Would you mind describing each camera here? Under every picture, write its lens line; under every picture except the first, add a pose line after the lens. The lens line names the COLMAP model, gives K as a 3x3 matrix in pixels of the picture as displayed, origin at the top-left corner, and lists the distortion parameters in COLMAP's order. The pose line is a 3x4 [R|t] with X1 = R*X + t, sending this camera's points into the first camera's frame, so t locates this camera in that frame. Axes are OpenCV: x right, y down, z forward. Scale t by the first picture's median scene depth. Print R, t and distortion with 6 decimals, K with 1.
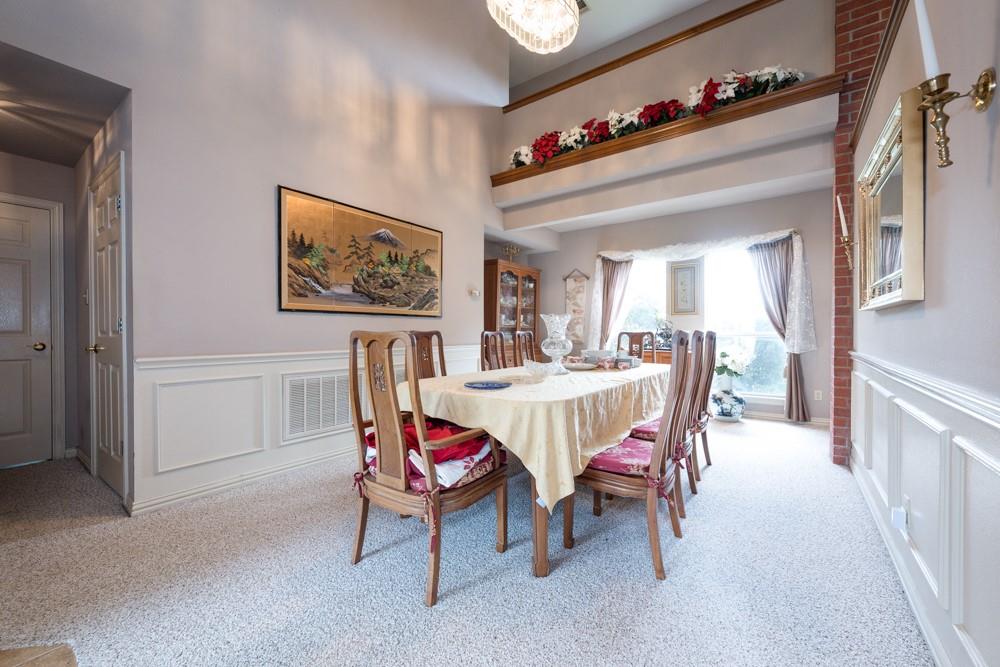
lens RADIAL K [[396.7, 0, 507.7], [0, 396.7, 332.8], [0, 0, 1]] dist [0.000834, -0.000384]
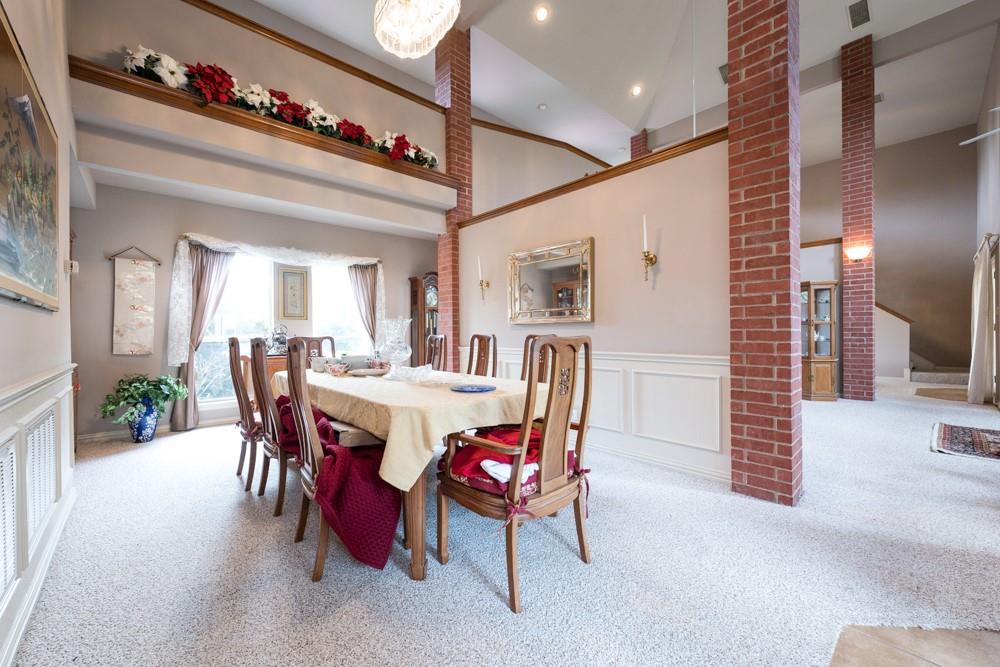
lens RADIAL K [[396.7, 0, 500.6], [0, 396.7, 332.1], [0, 0, 1]] dist [0.000834, -0.000384]
pose [[0.210504, 0.007264, 0.977566, -0.486202], [0.010286, 0.999901, -0.009645, 0.000416], [-0.977539, 0.012085, 0.210408, 0.326530]]
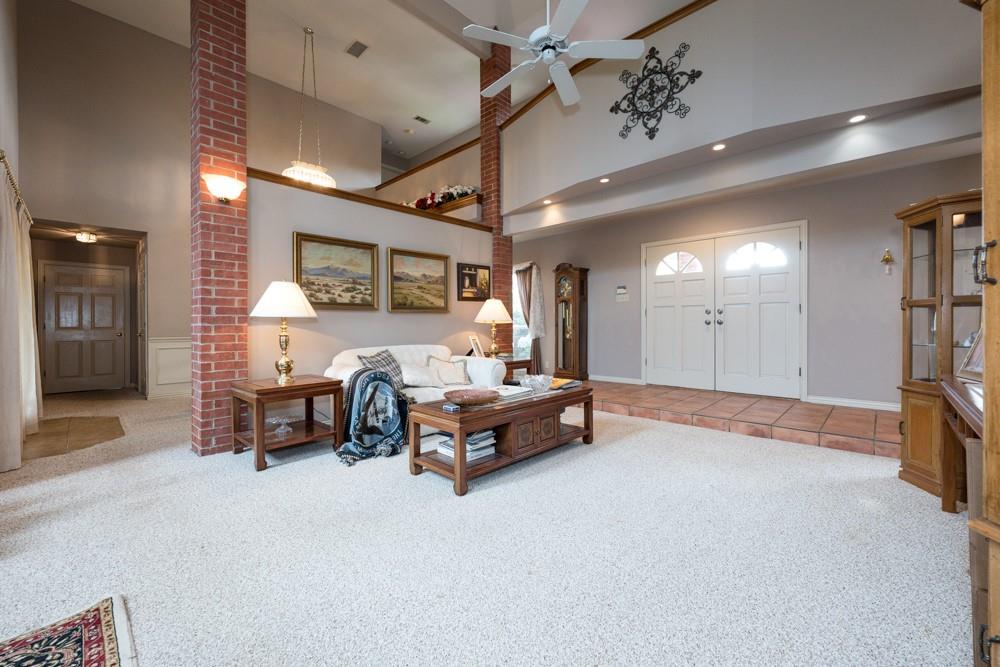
lens RADIAL K [[396.7, 0, 503.0], [0, 396.7, 325.4], [0, 0, 1]] dist [0.000834, -0.000384]
pose [[0.992900, -0.008633, -0.118635, 0.790953], [0.008160, 0.999957, -0.004472, 0.004808], [0.118668, 0.003473, 0.992928, -0.615814]]
